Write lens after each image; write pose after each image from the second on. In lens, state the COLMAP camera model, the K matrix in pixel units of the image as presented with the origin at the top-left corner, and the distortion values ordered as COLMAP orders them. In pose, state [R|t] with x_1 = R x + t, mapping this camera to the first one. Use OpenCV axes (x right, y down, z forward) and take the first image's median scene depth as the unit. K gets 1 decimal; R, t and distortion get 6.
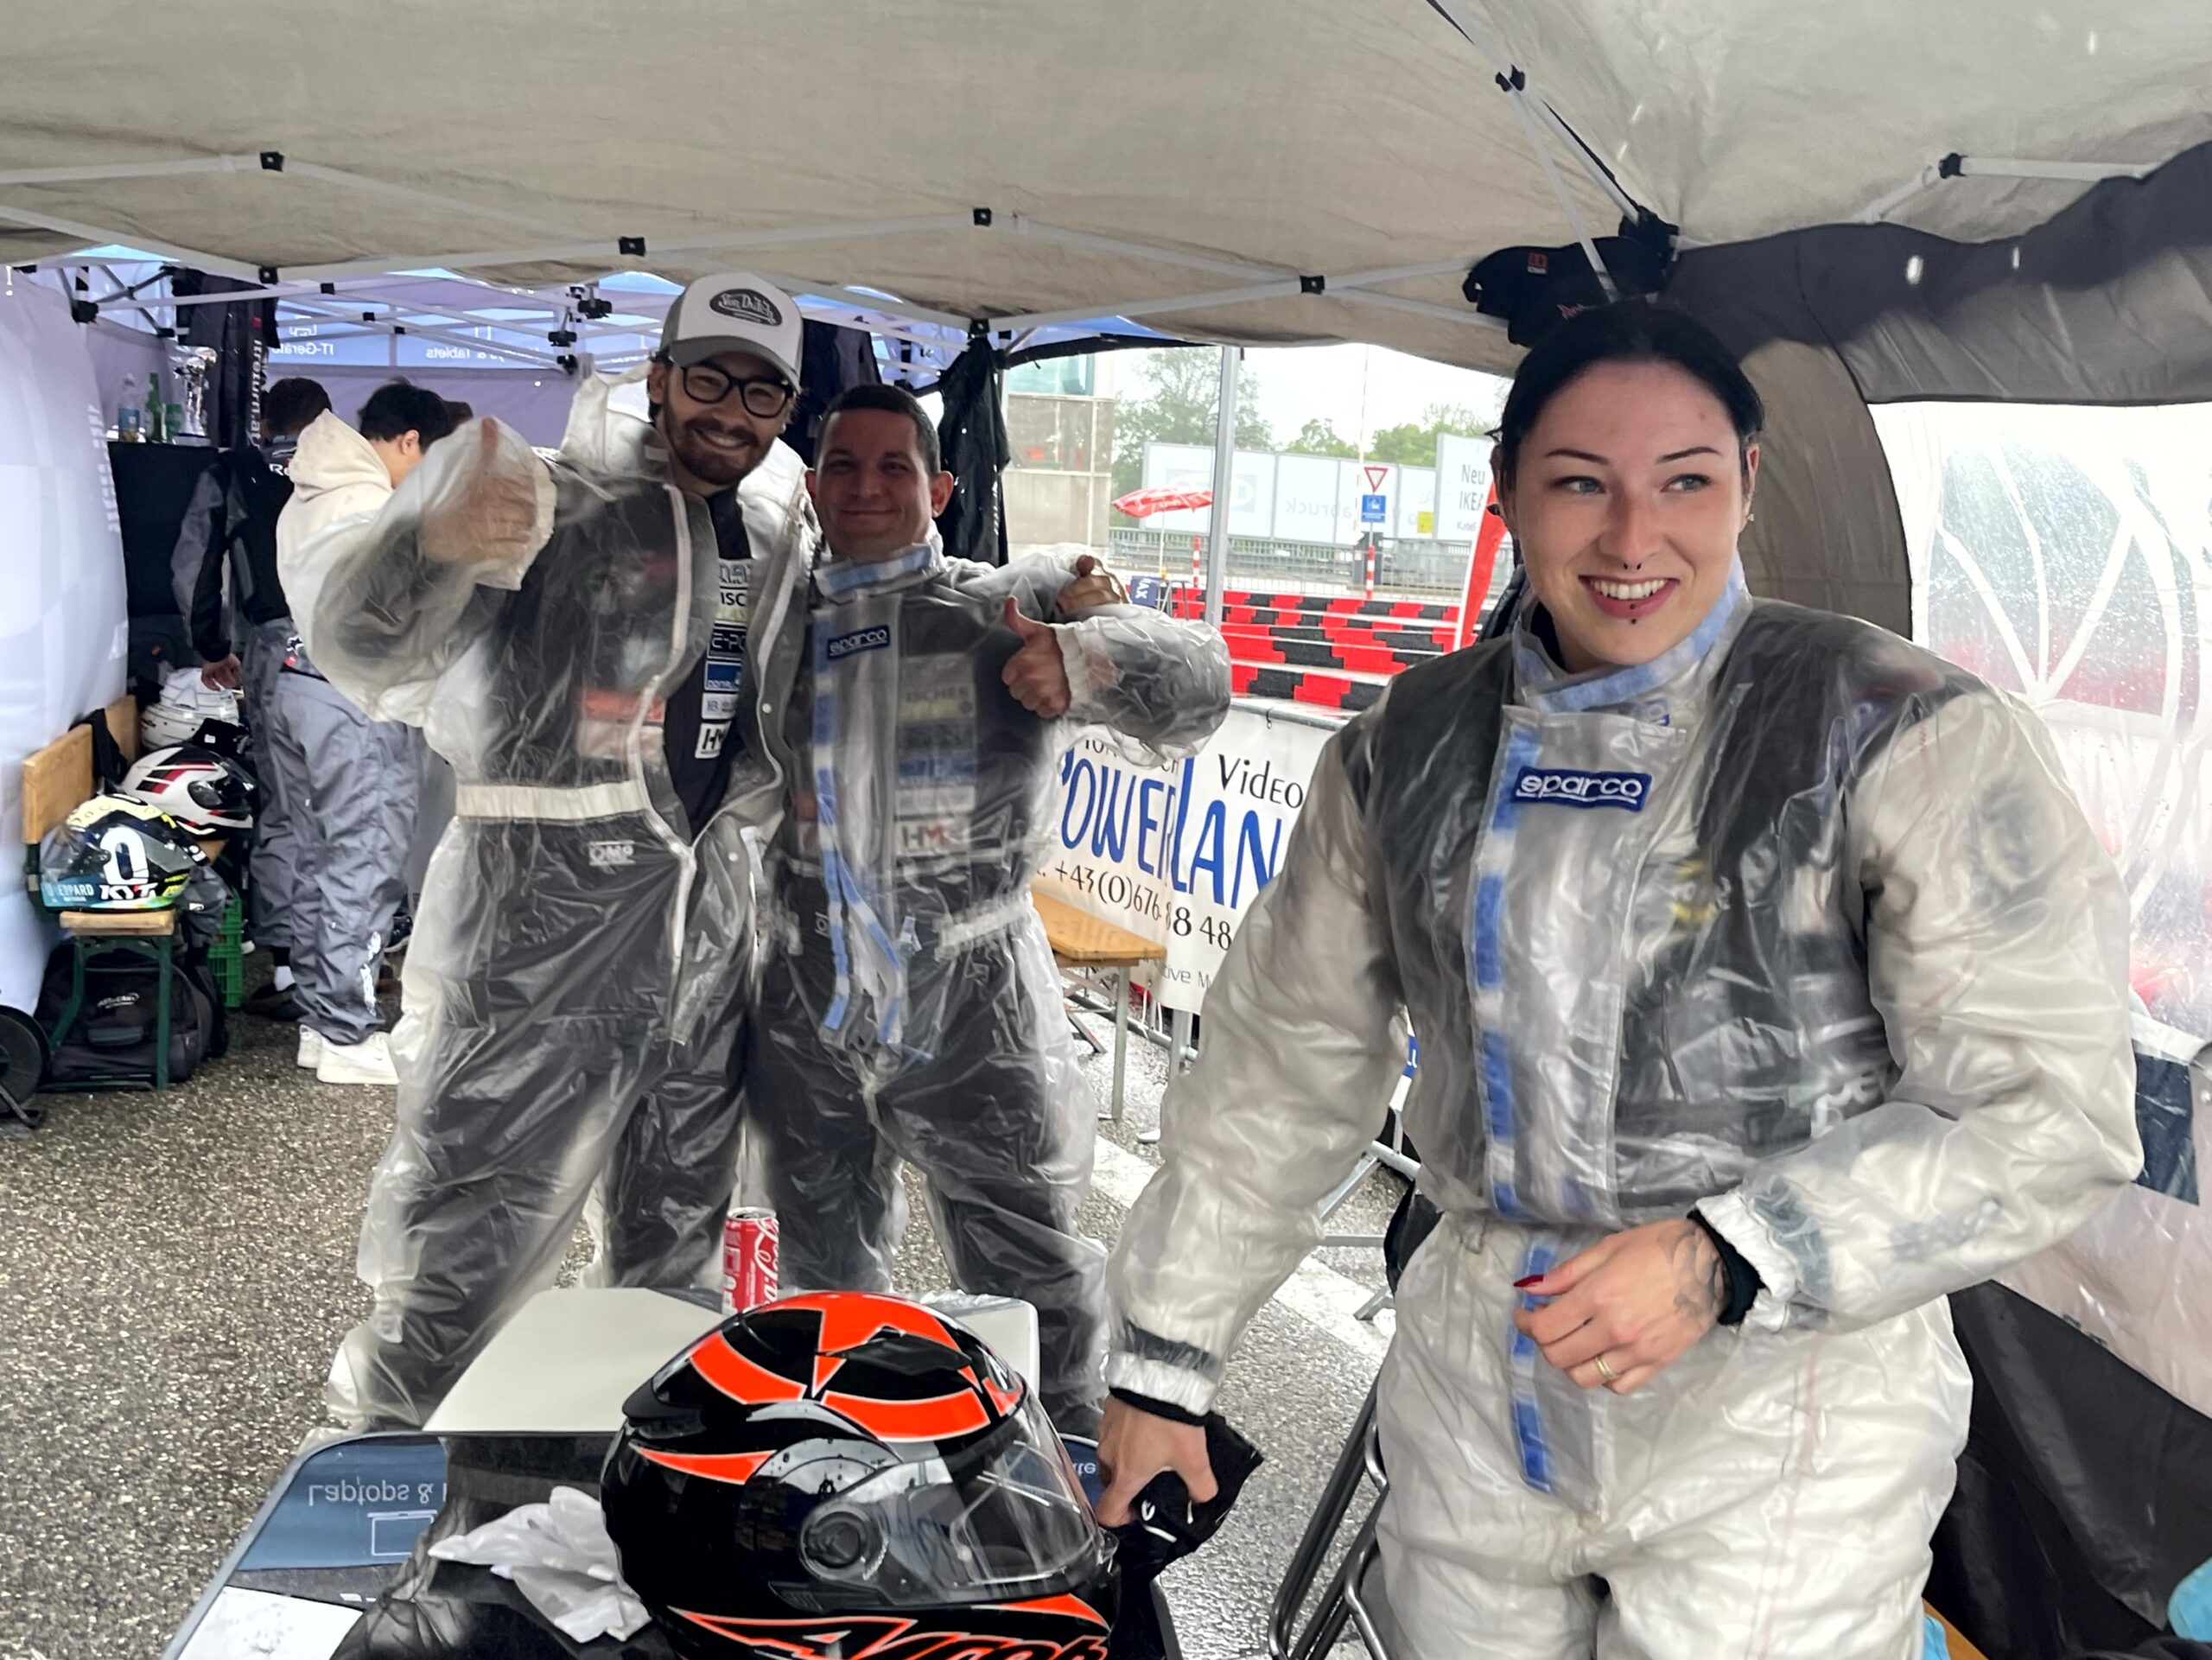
lens RADIAL K [[2578.2, 0, 1091.3], [0, 2578.2, 820.0], [0, 0, 1]] dist [0.037483, 0.000000]
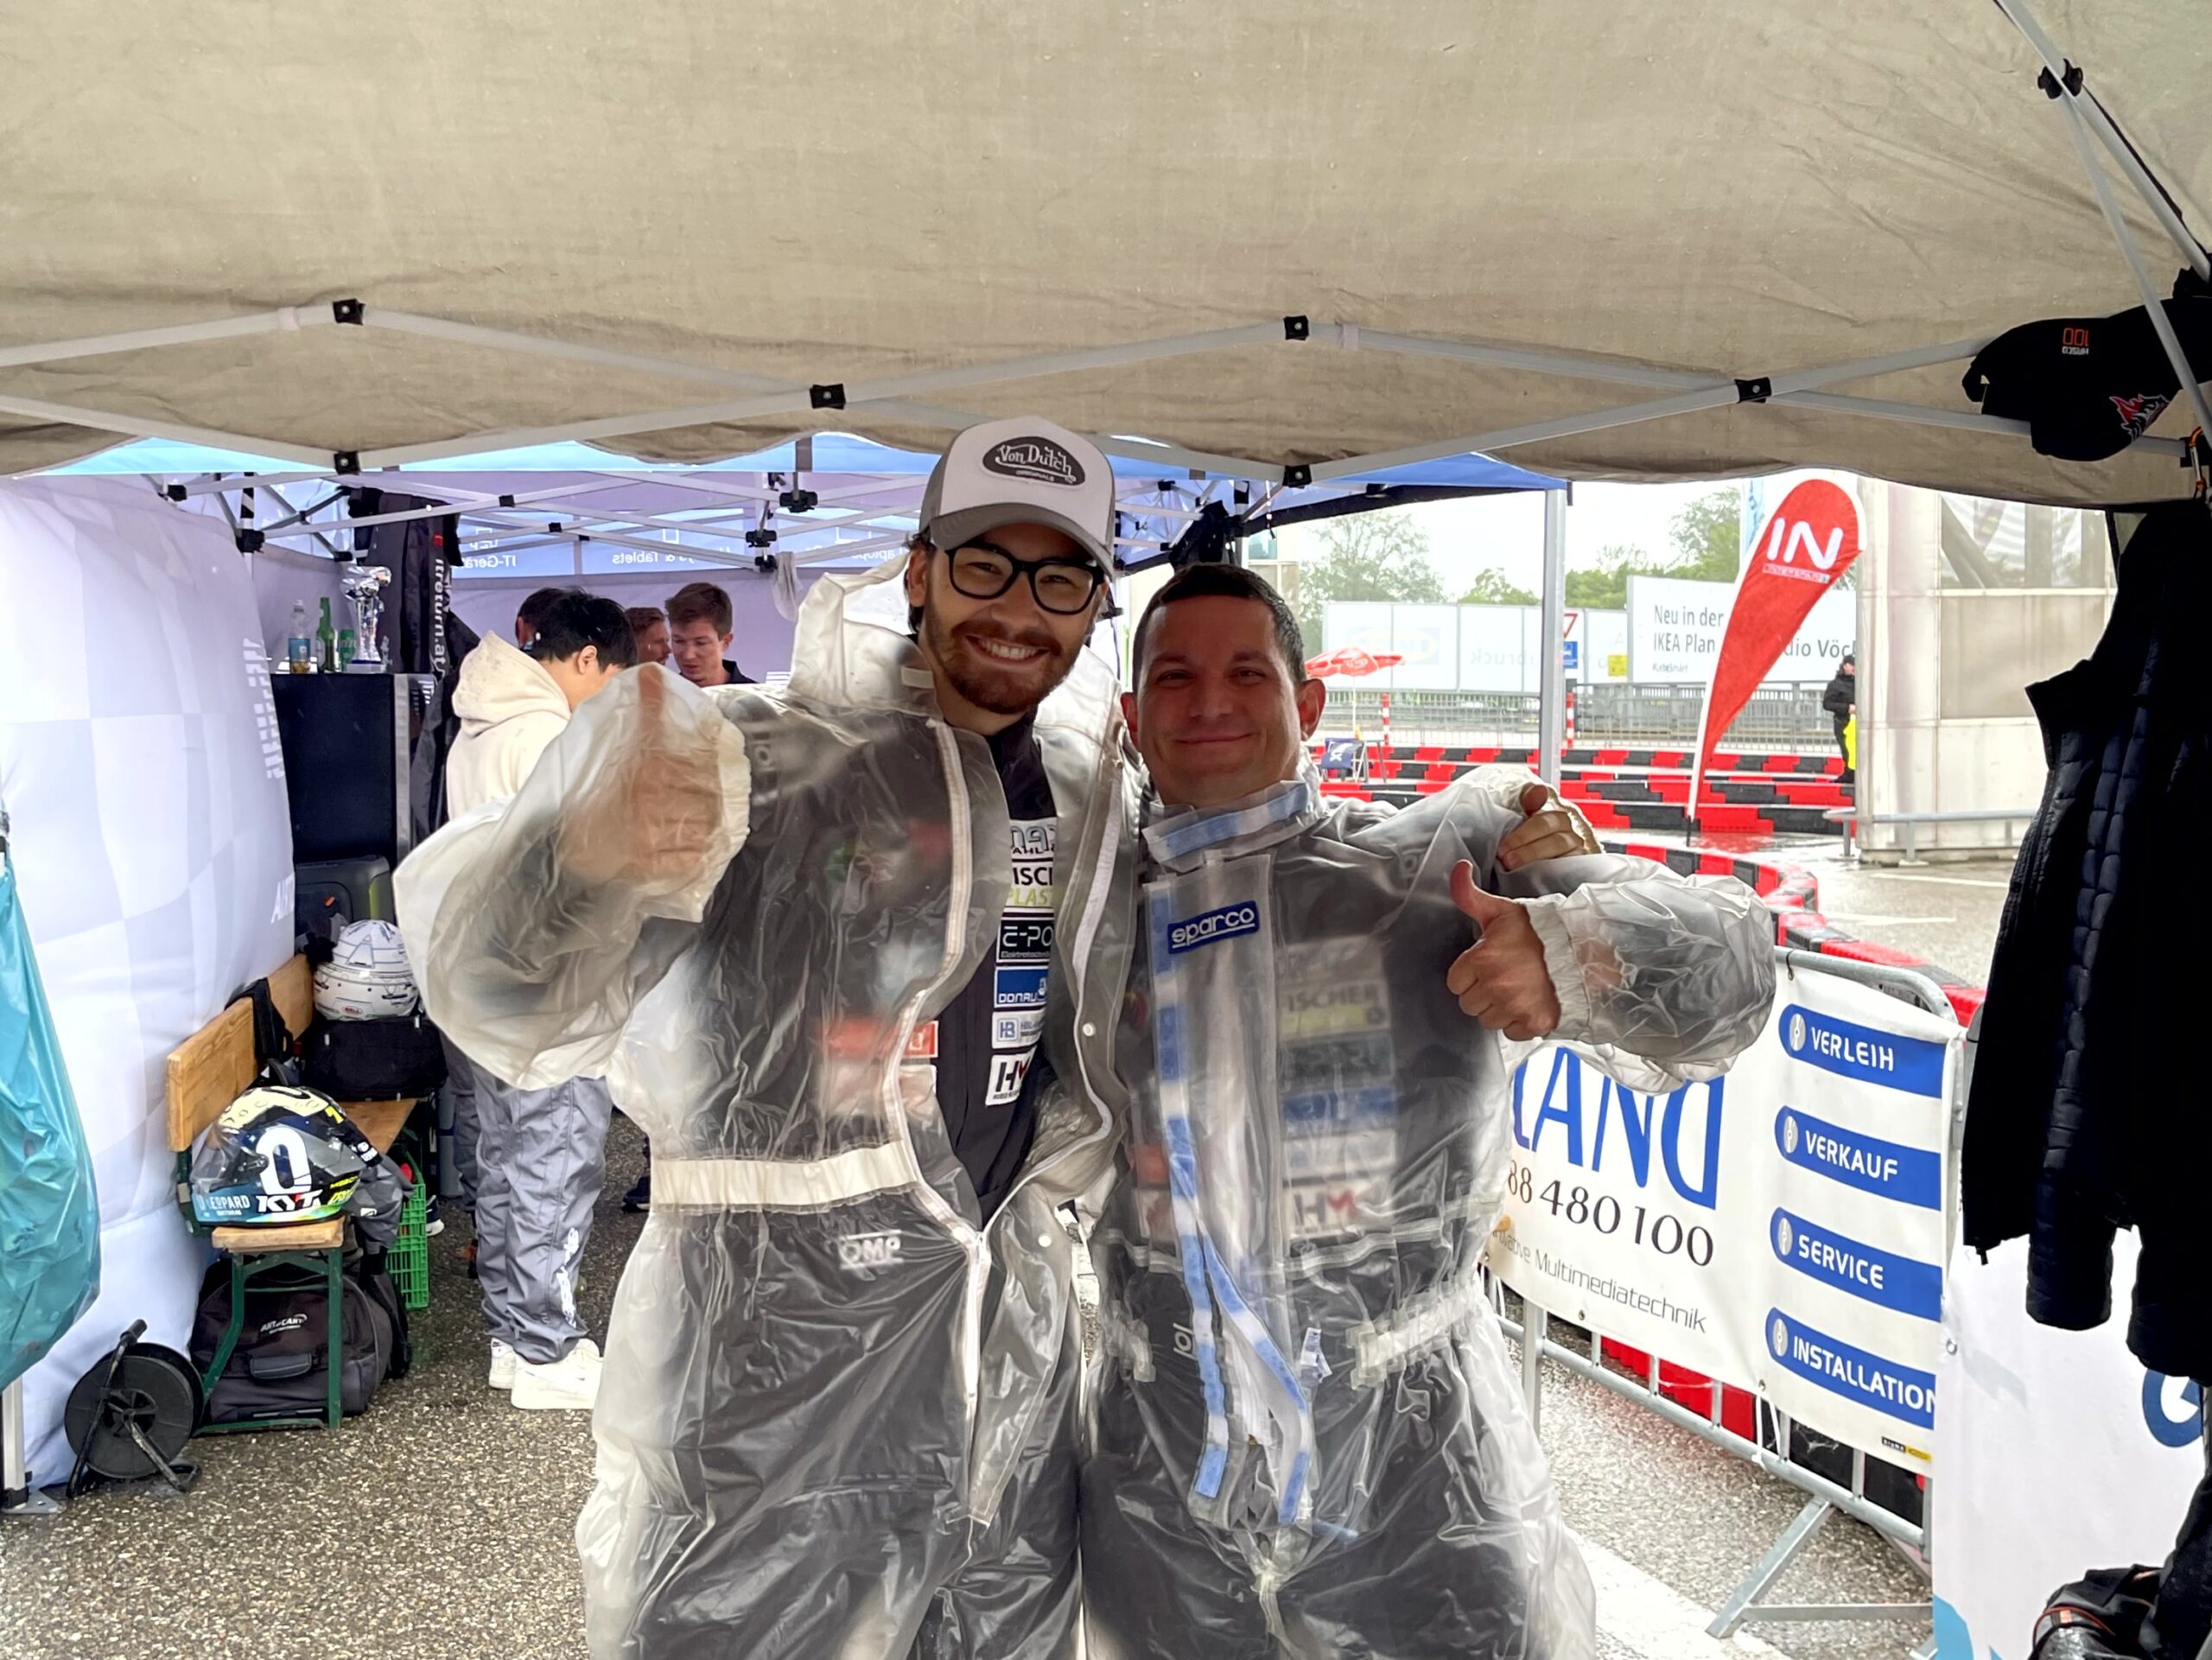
lens RADIAL K [[2578.2, 0, 1108.7], [0, 2578.2, 830.6], [0, 0, 1]] dist [0.037483, 0.000000]
pose [[0.996201, -0.055542, -0.067072, -0.068953], [0.051396, 0.996749, -0.062044, -0.052427], [0.070300, 0.058361, 0.995817, 0.299773]]
